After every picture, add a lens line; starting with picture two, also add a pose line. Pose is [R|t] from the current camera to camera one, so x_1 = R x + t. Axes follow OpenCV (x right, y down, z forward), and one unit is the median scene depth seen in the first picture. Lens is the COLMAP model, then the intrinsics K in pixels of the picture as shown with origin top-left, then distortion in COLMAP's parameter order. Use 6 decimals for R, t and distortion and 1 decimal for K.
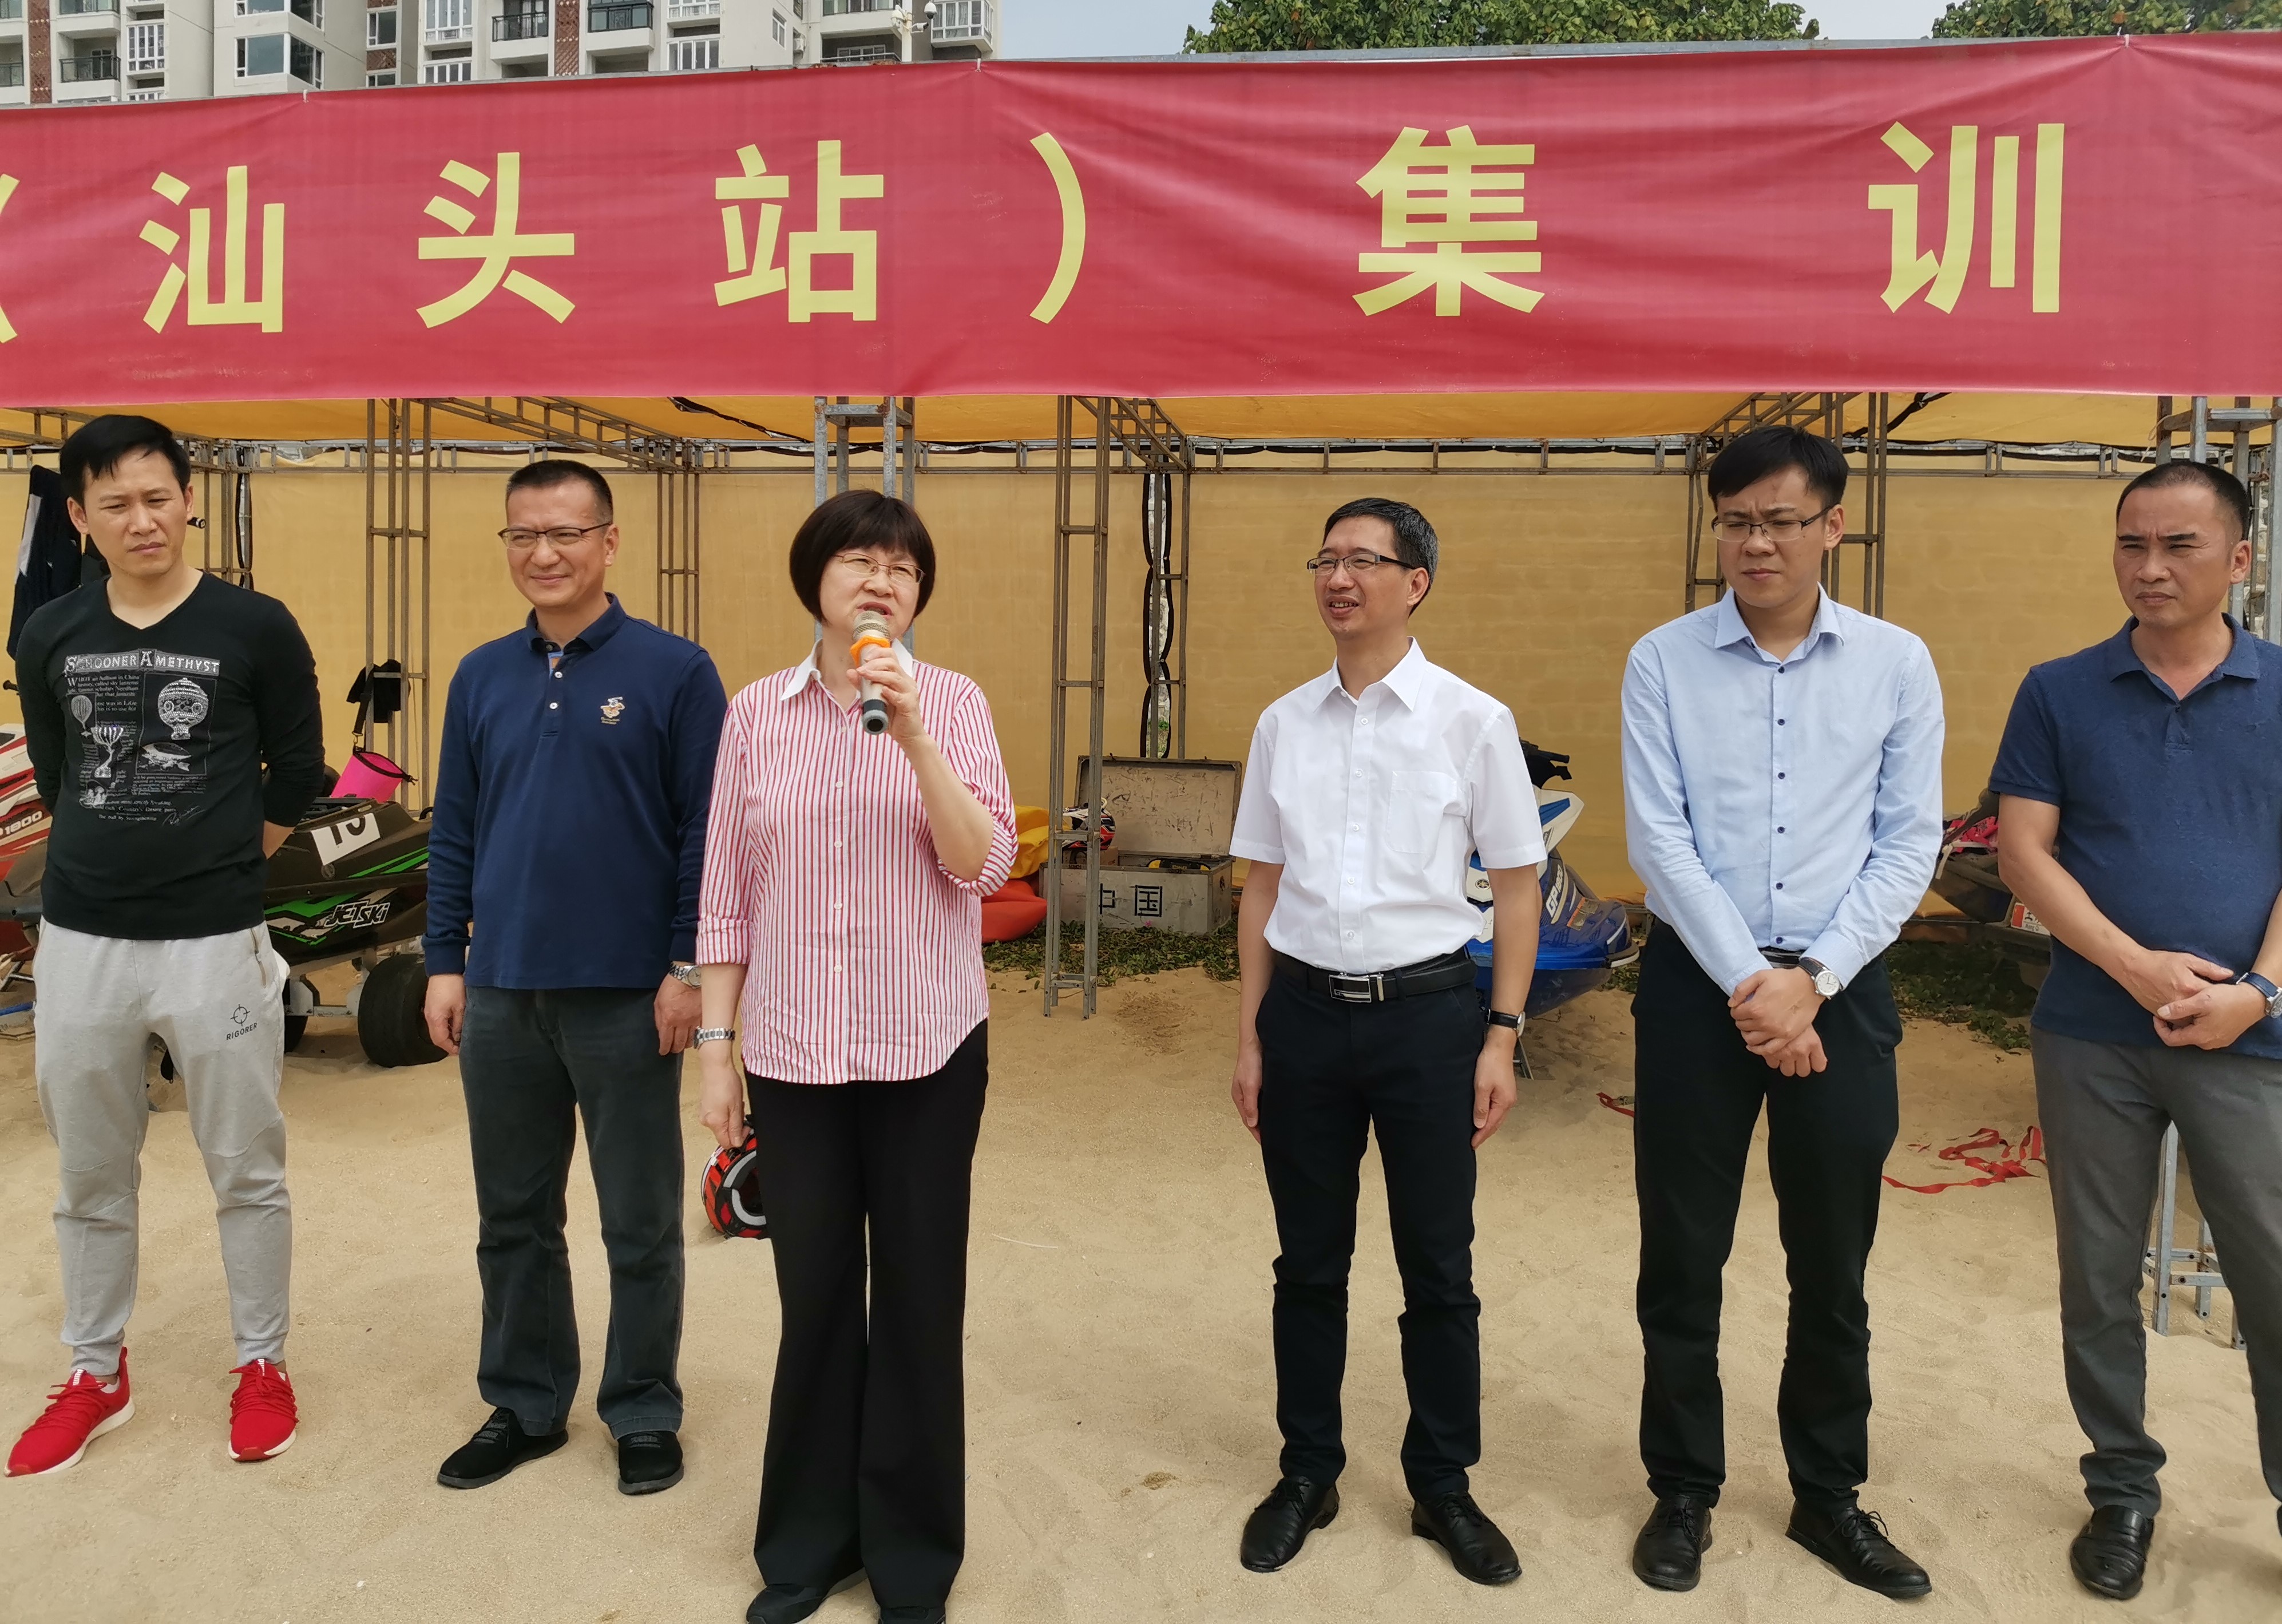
lens RADIAL K [[2120.3, 0, 1141.1], [0, 2120.3, 796.2], [0, 0, 1]] dist [-0.010717, 0.000000]
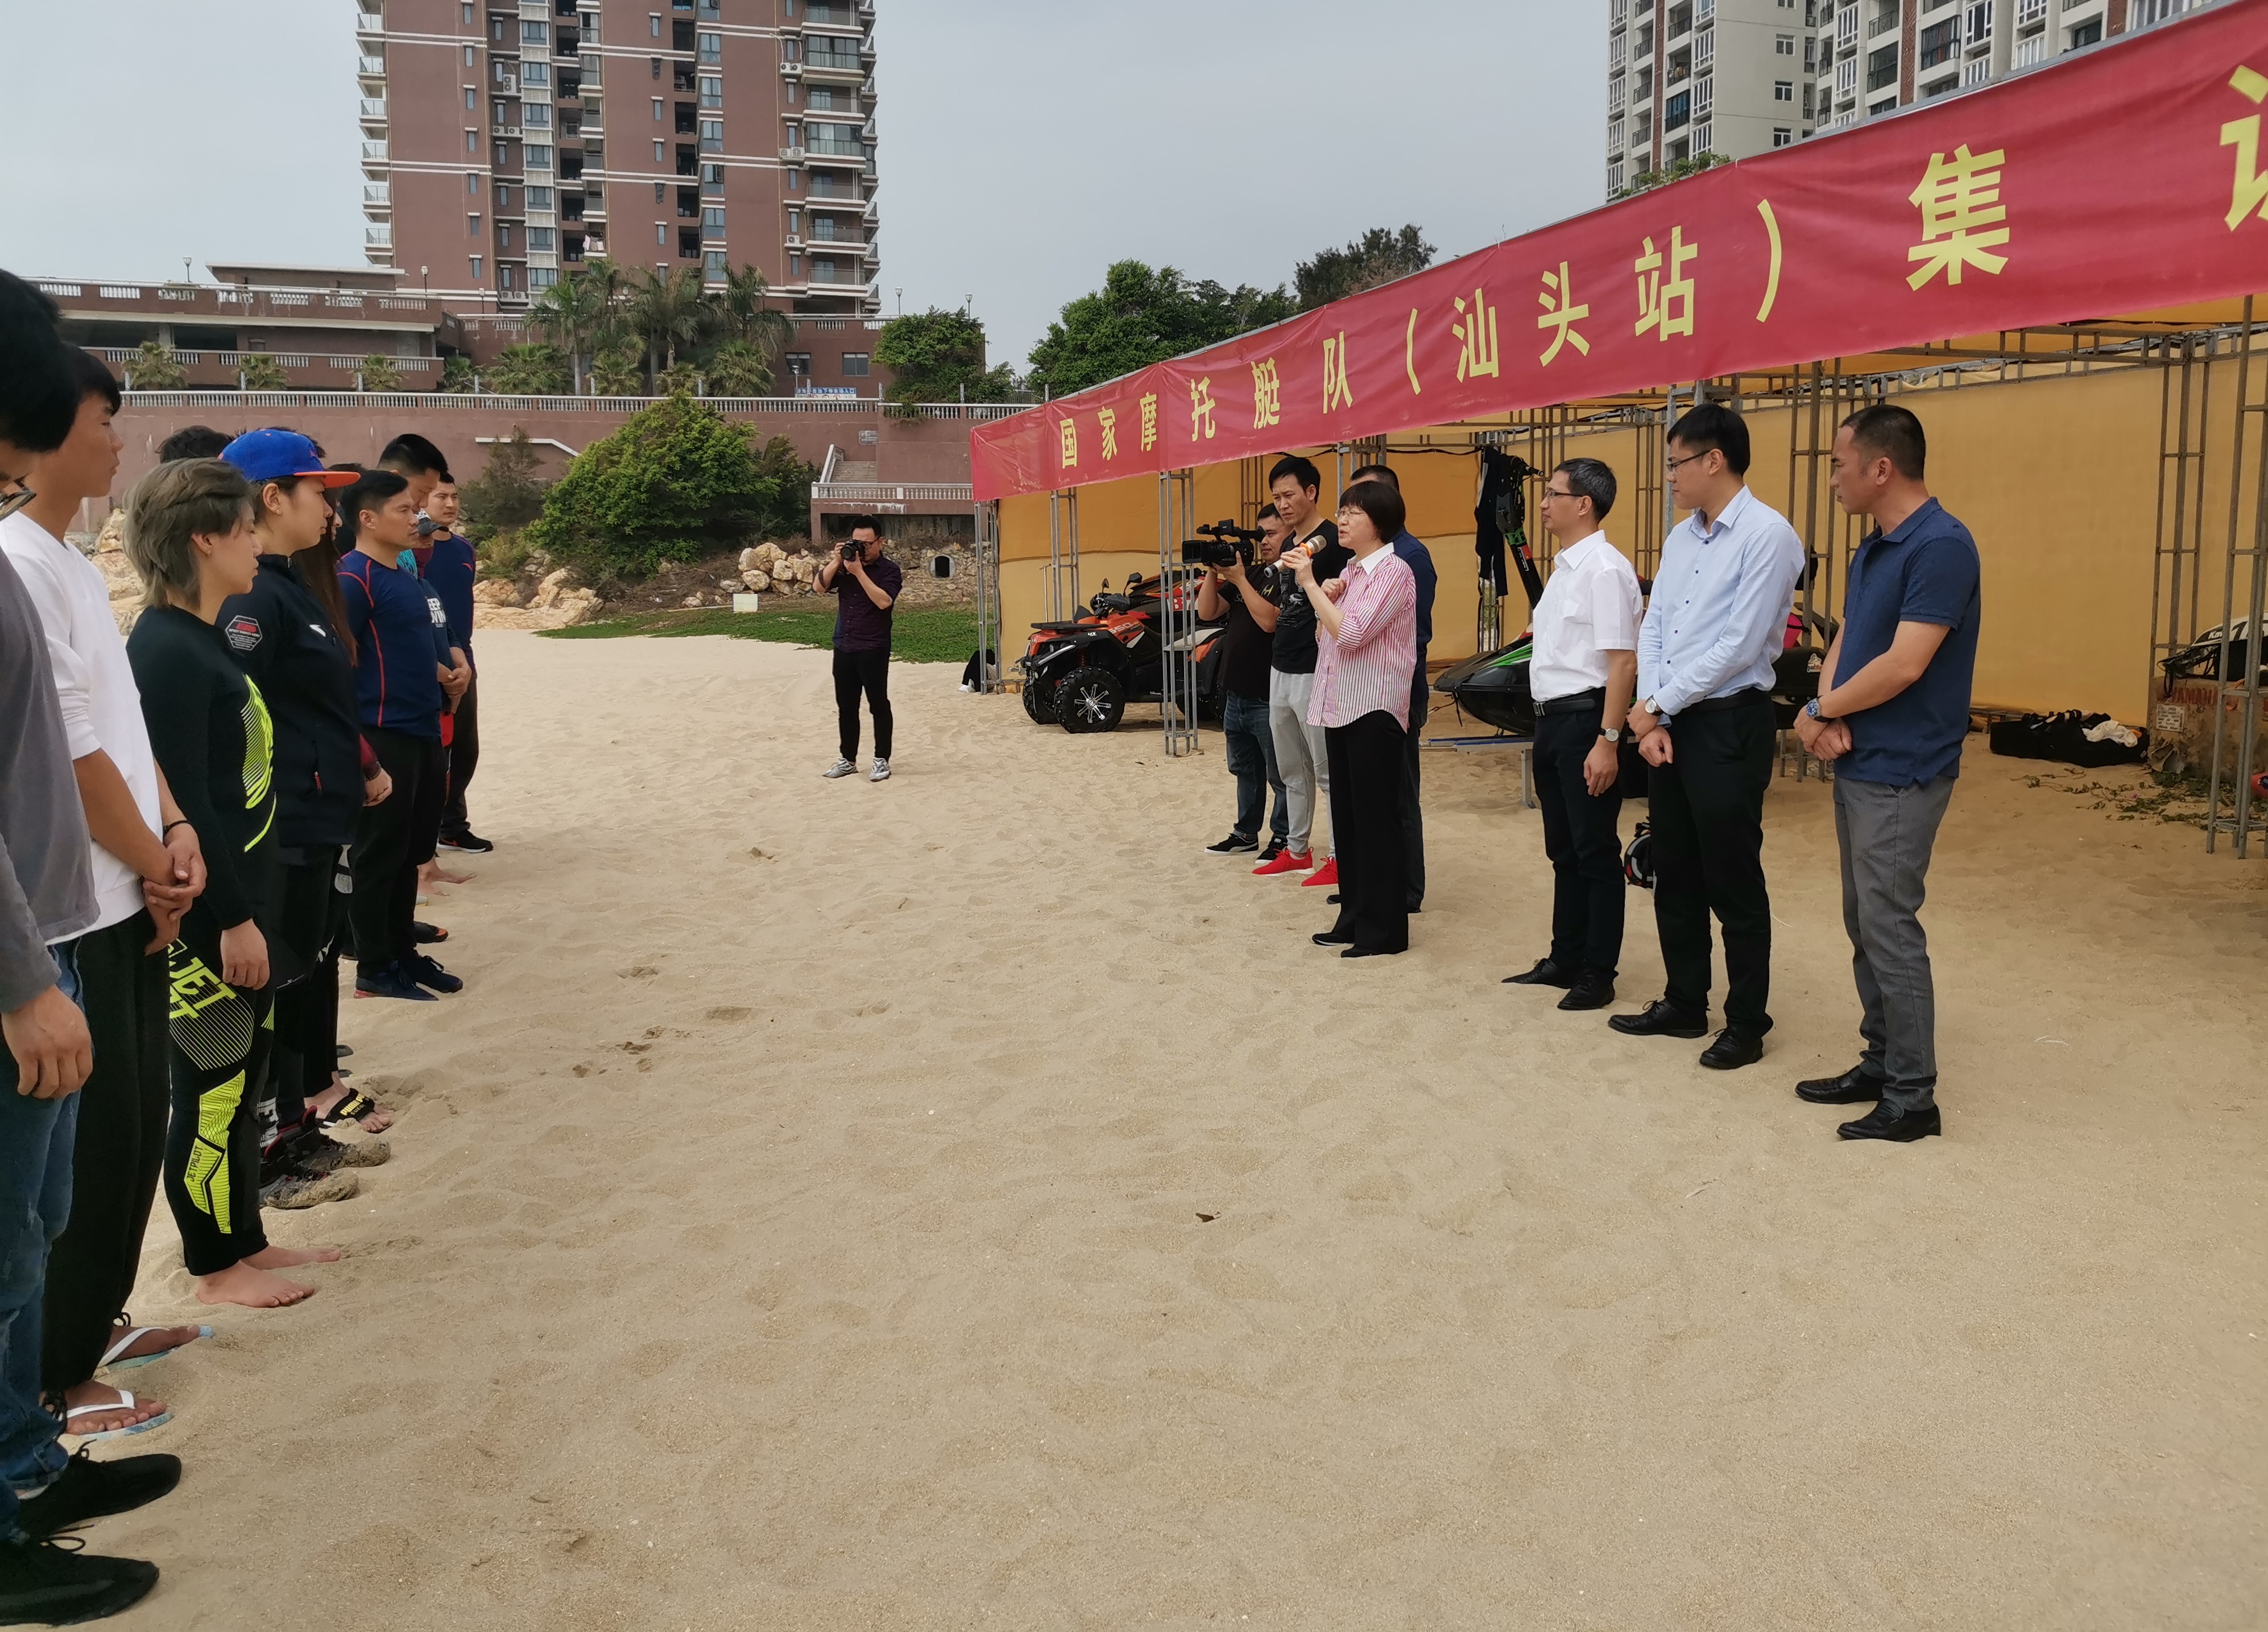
lens RADIAL K [[2107.5, 0, 1136.1], [0, 2107.5, 823.6], [0, 0, 1]] dist [-0.010717, 0.000000]
pose [[0.446318, 0.081343, -0.891170, 1.161666], [-0.009607, 0.996238, 0.086122, 0.015719], [0.894823, -0.029876, 0.445421, -0.119637]]
